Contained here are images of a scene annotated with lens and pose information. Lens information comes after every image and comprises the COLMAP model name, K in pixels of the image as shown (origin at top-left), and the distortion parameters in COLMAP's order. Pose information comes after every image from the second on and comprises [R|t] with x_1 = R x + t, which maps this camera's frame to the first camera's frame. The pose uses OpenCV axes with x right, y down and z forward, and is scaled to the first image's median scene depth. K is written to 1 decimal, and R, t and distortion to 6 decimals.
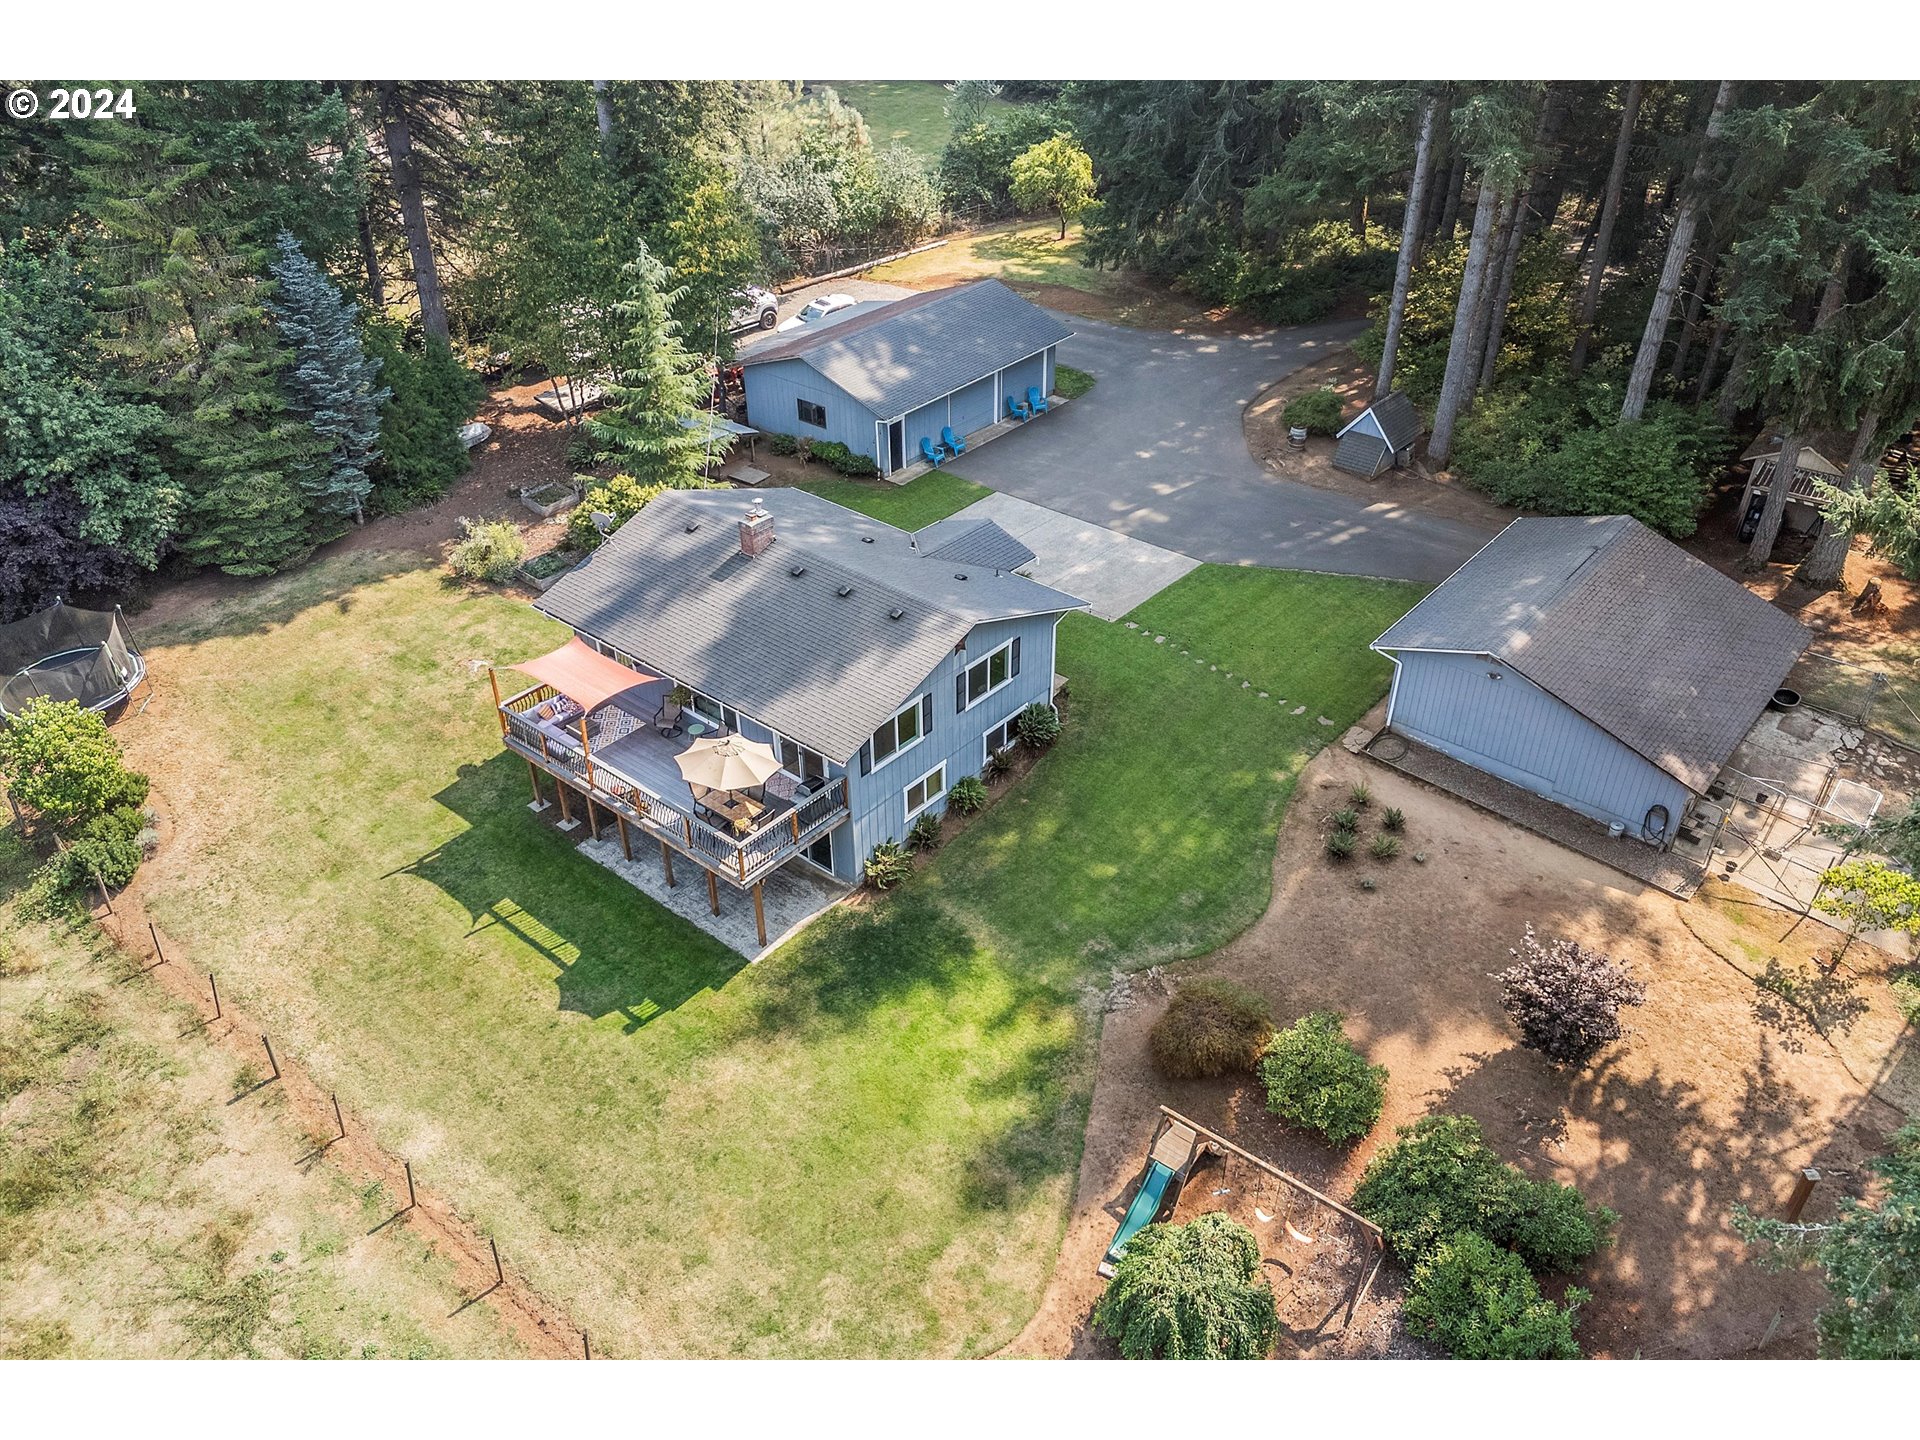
lens RADIAL K [[1428.6, 0, 953.8], [0, 1428.6, 723.6], [0, 0, 1]] dist [0.050590, -0.043863]
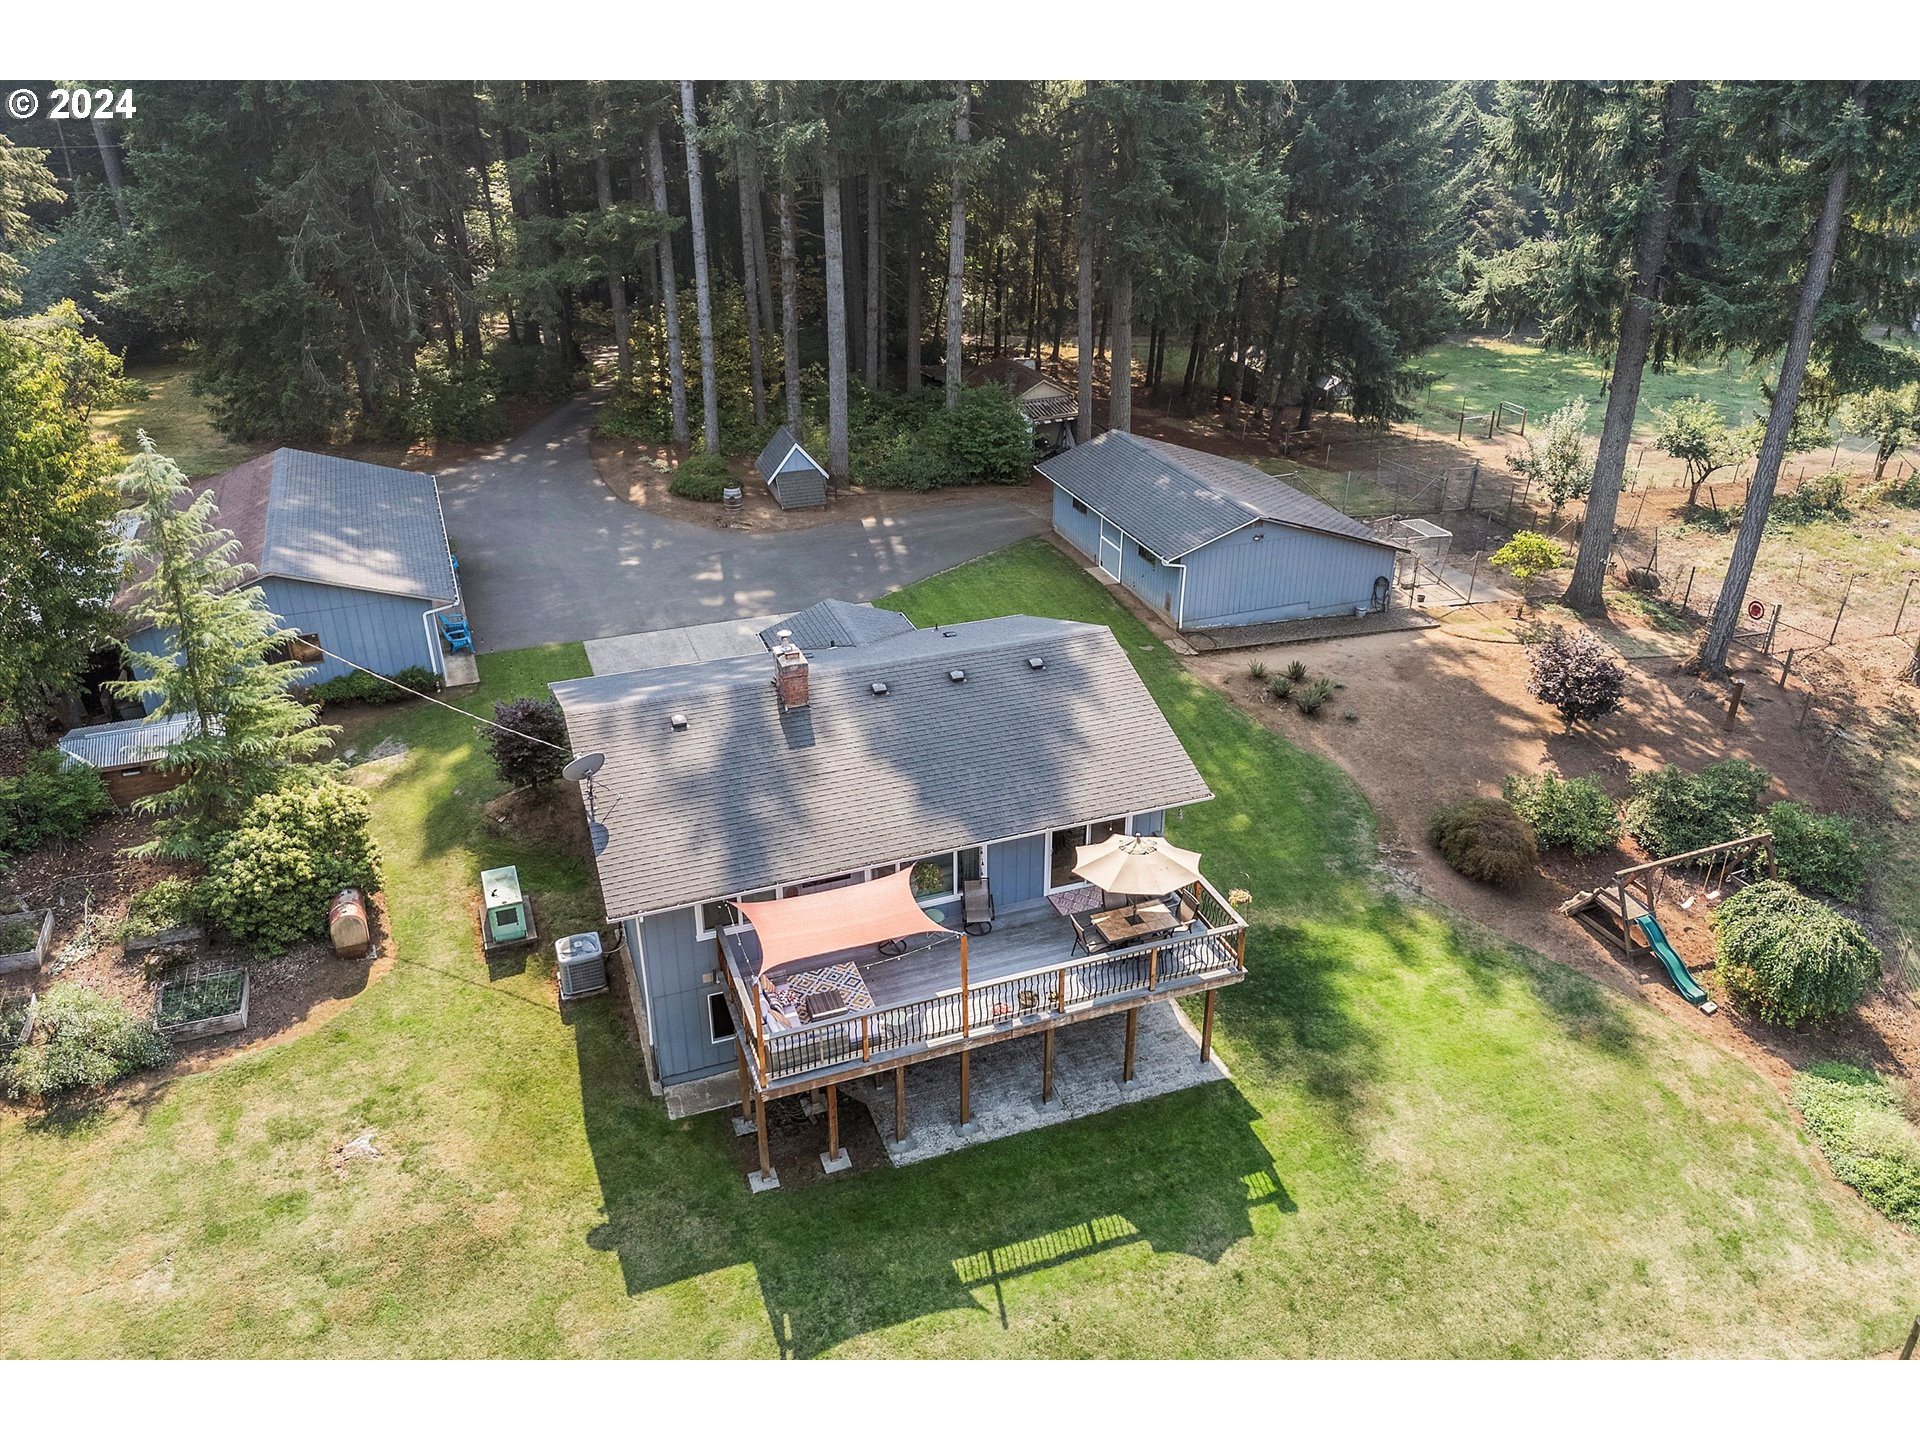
lens RADIAL K [[1428.6, 0, 968.6], [0, 1428.6, 718.2], [0, 0, 1]] dist [0.050590, -0.043863]
pose [[0.486685, -0.390391, 0.781494, -0.745211], [0.487182, 0.863849, 0.128132, -0.179176], [-0.725115, 0.318370, 0.610614, 0.527053]]
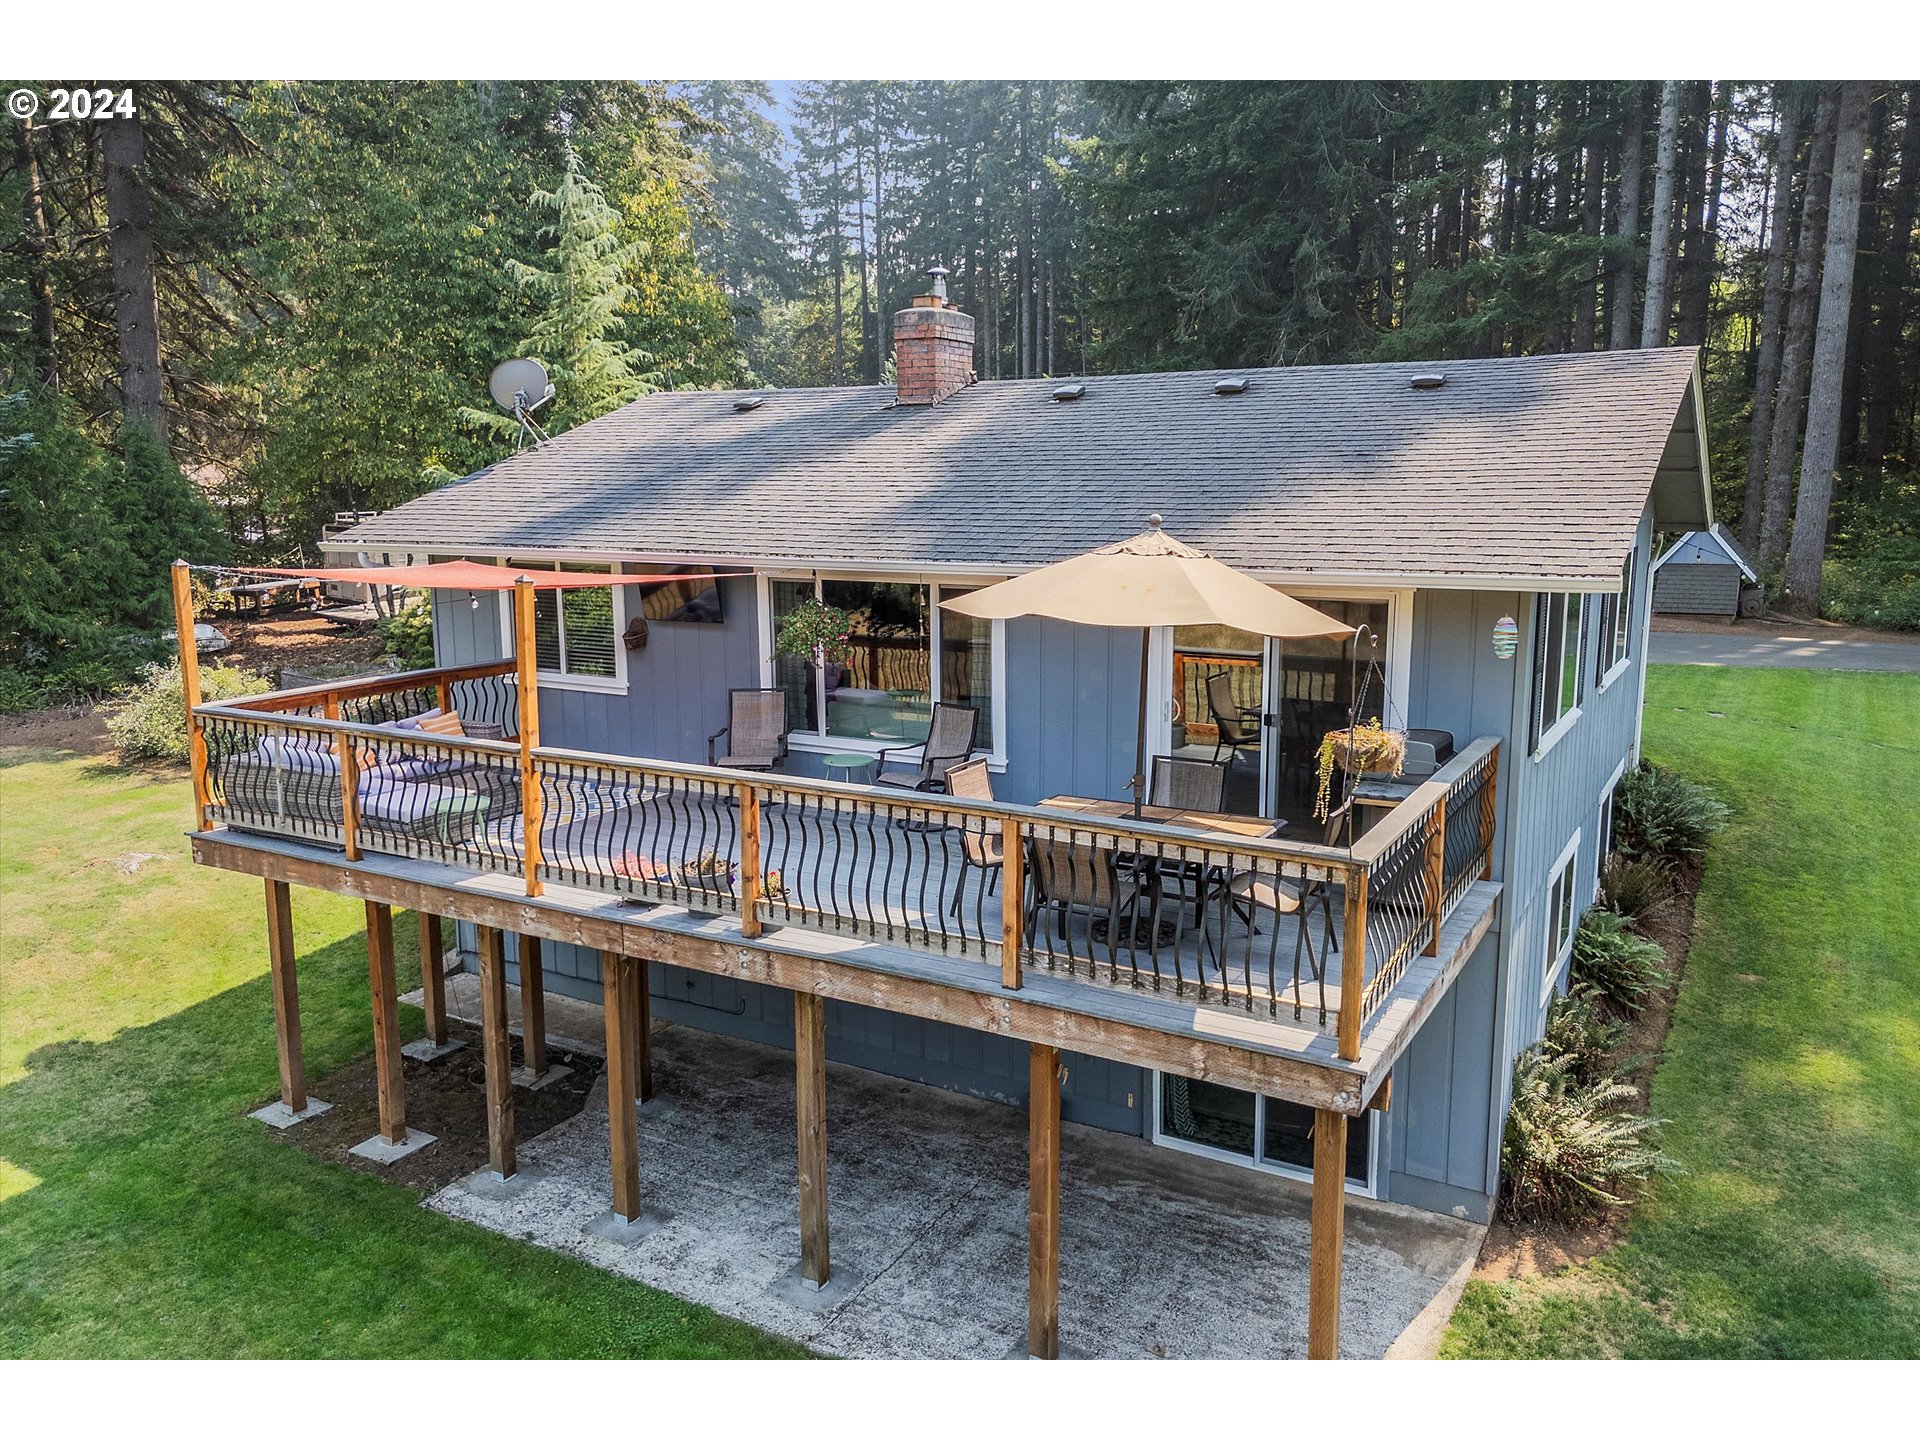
lens RADIAL K [[1428.6, 0, 952.7], [0, 1428.6, 716.1], [0, 0, 1]] dist [0.050590, -0.043863]
pose [[0.984782, -0.021771, 0.172424, -0.223052], [0.091627, 0.908075, -0.408661, 0.134052], [-0.147678, 0.418241, 0.896251, 0.739289]]
